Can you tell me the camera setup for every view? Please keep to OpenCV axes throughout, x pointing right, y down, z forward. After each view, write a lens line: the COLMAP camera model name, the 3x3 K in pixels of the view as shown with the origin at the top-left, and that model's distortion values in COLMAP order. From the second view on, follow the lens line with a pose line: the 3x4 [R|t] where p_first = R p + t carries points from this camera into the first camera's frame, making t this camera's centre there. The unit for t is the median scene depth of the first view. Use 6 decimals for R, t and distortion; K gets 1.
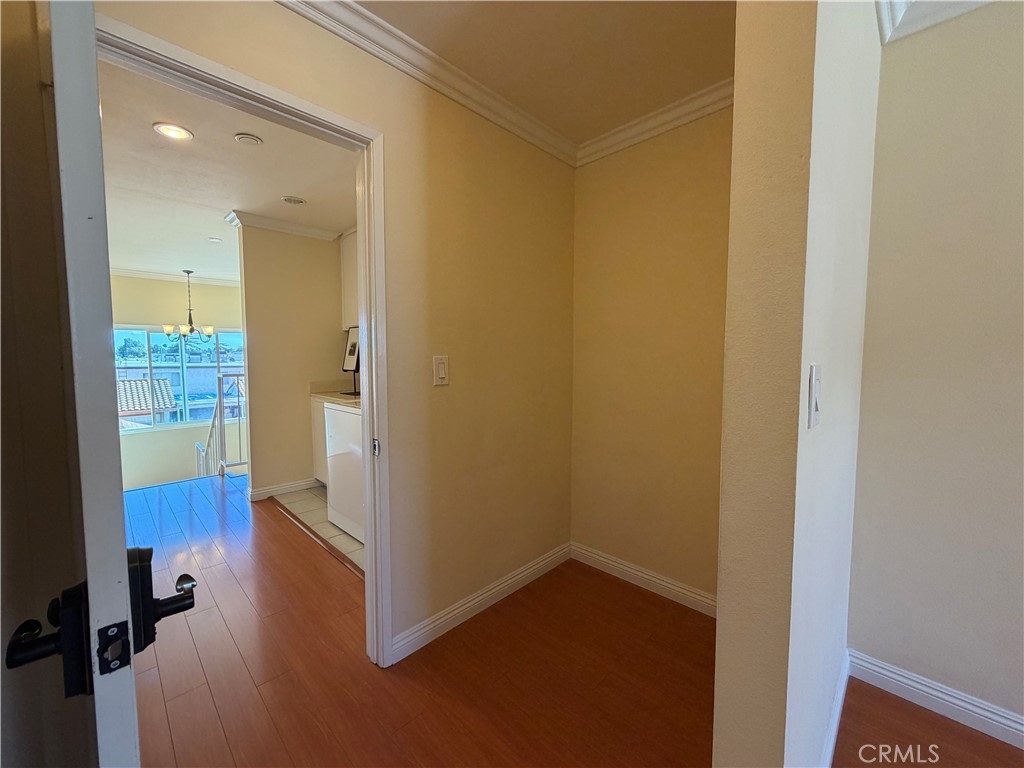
lens RADIAL K [[414.8, 0, 521.7], [0, 414.8, 379.0], [0, 0, 1]] dist [-0.003493, -0.000498]
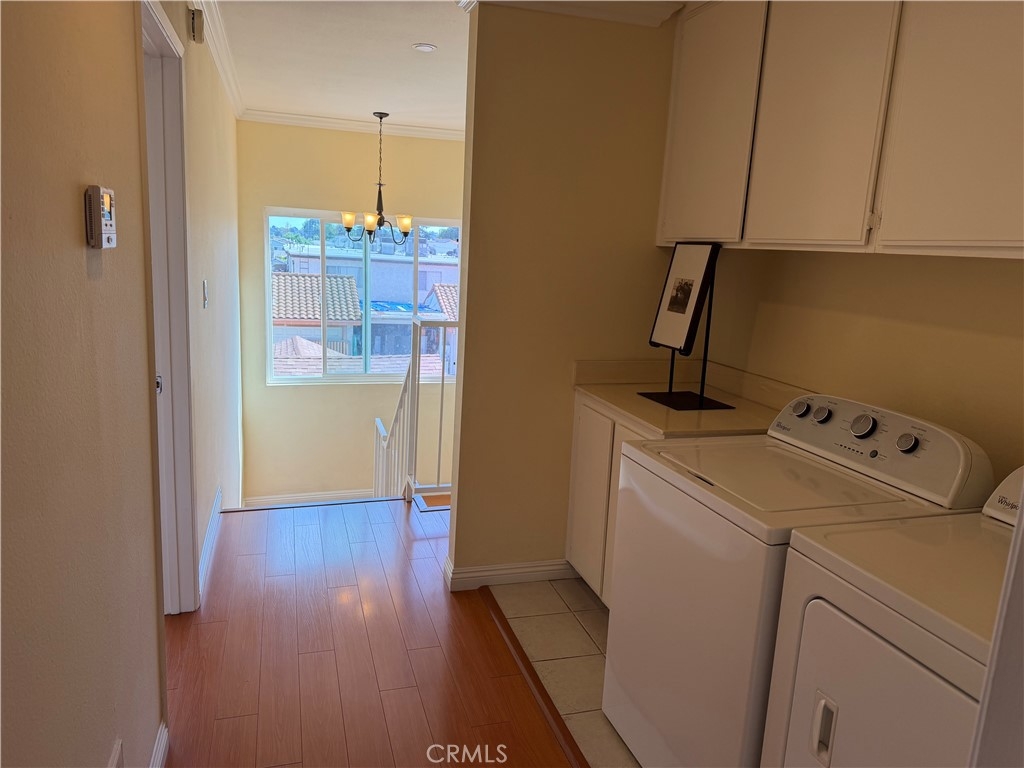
lens RADIAL K [[721.2, 0, 509.4], [0, 721.2, 389.2], [0, 0, 1]] dist [0.008870, 0.000486]
pose [[0.873577, 0.144512, -0.464735, -0.157979], [-0.082976, 0.985143, 0.150364, -0.057073], [0.479560, -0.092793, 0.872589, 0.209389]]
